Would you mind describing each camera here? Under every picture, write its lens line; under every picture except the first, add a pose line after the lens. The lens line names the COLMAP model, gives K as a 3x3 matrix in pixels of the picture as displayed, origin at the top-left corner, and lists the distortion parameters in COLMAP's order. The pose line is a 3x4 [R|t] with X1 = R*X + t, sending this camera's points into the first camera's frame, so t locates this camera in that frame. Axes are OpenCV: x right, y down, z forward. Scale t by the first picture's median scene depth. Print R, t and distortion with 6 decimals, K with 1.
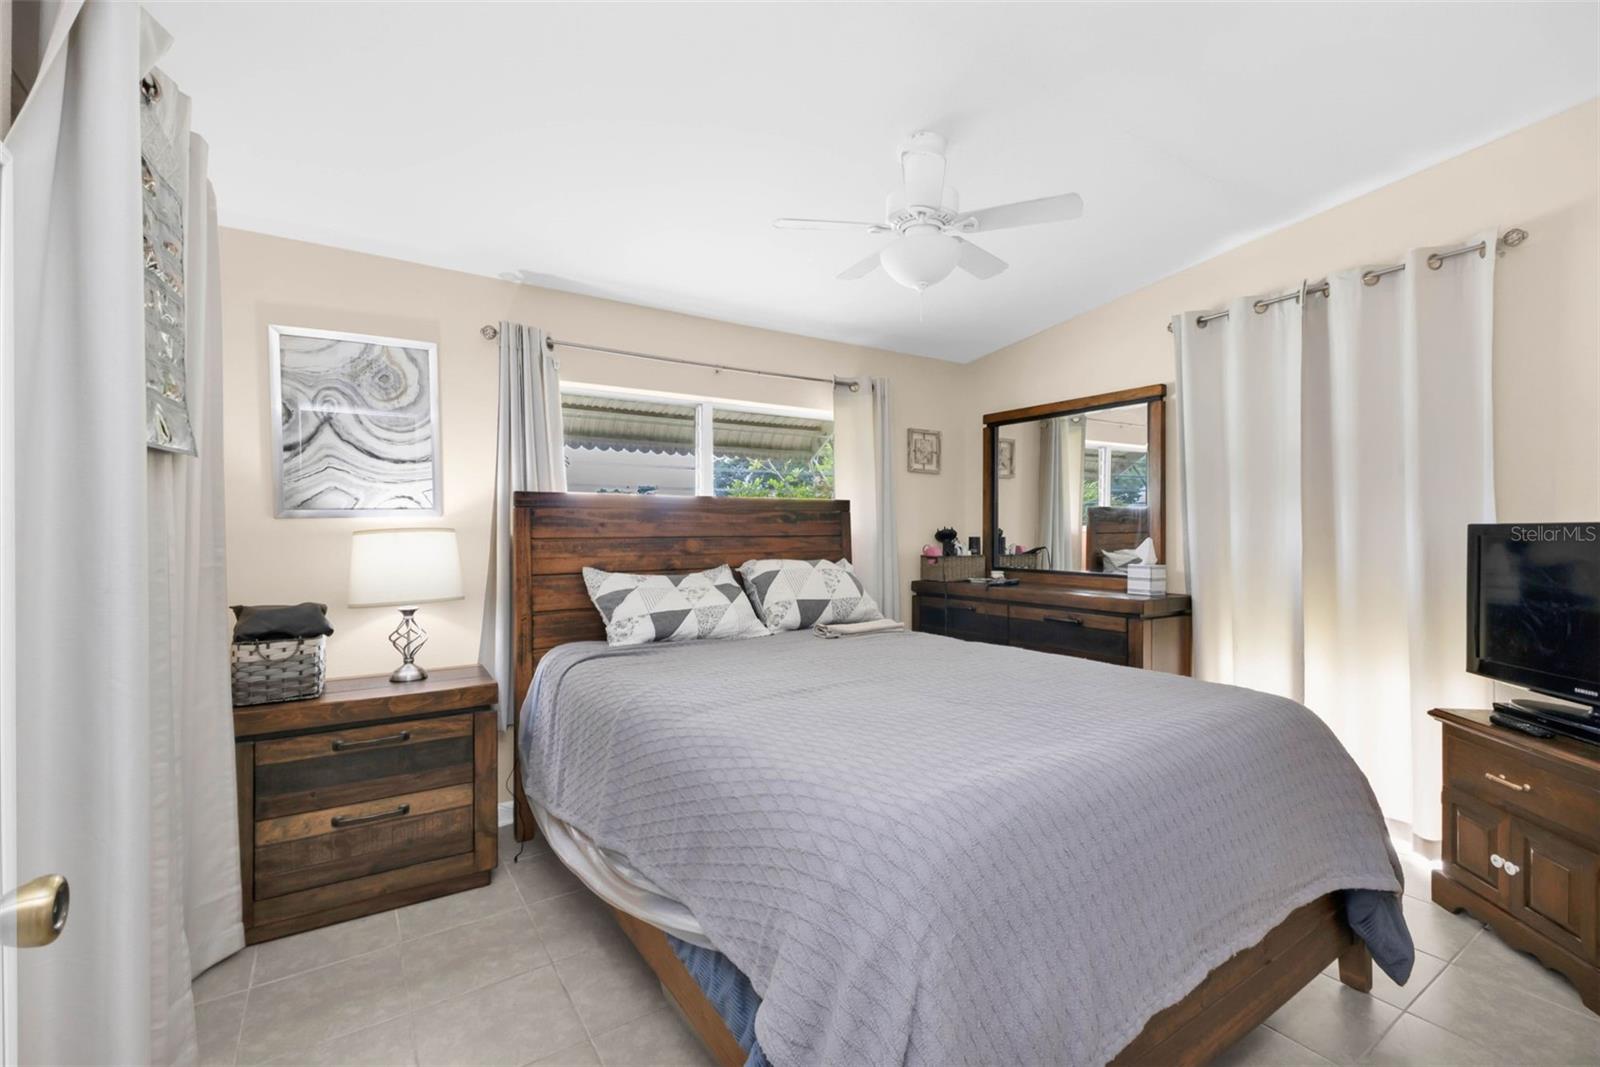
lens RADIAL K [[693.6, 0, 803.9], [0, 693.6, 538.5], [0, 0, 1]] dist [0.010840, -0.000870]
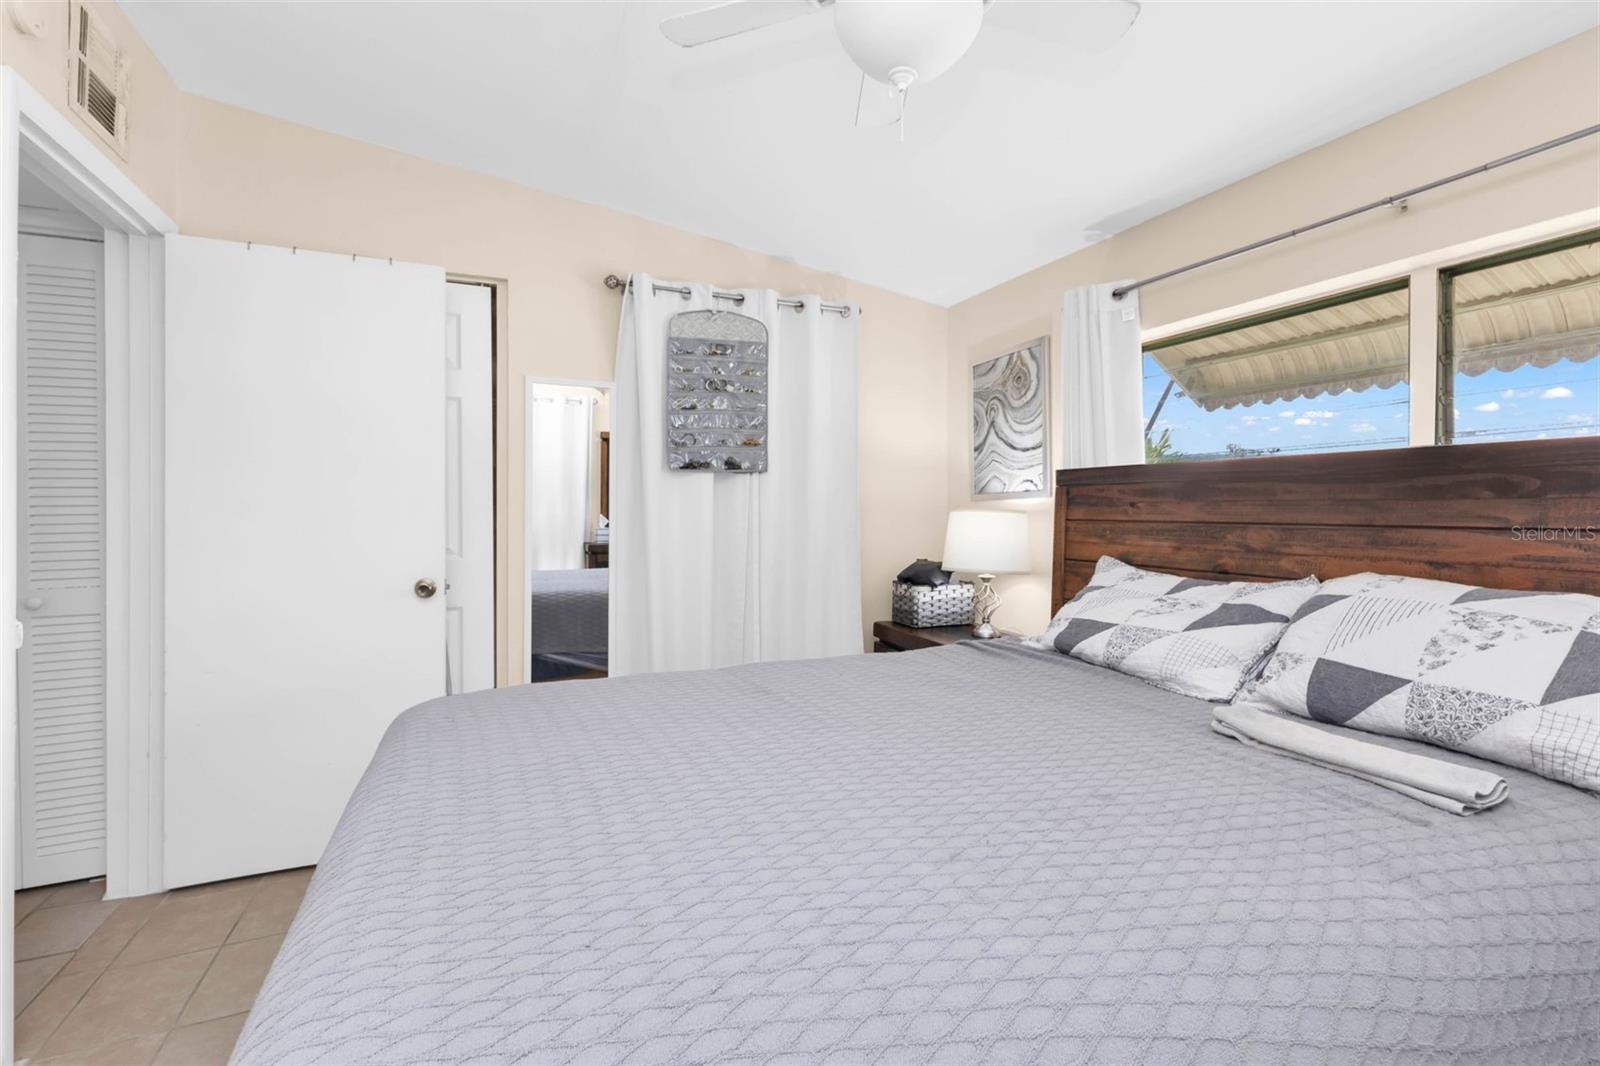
lens RADIAL K [[691.4, 0, 803.7], [0, 691.4, 525.6], [0, 0, 1]] dist [0.000939, -0.000133]
pose [[-0.167426, 0.028282, -0.985479, 0.574176], [-0.012537, 0.999447, 0.030813, -0.015983], [0.985805, 0.017514, -0.166979, 0.799442]]
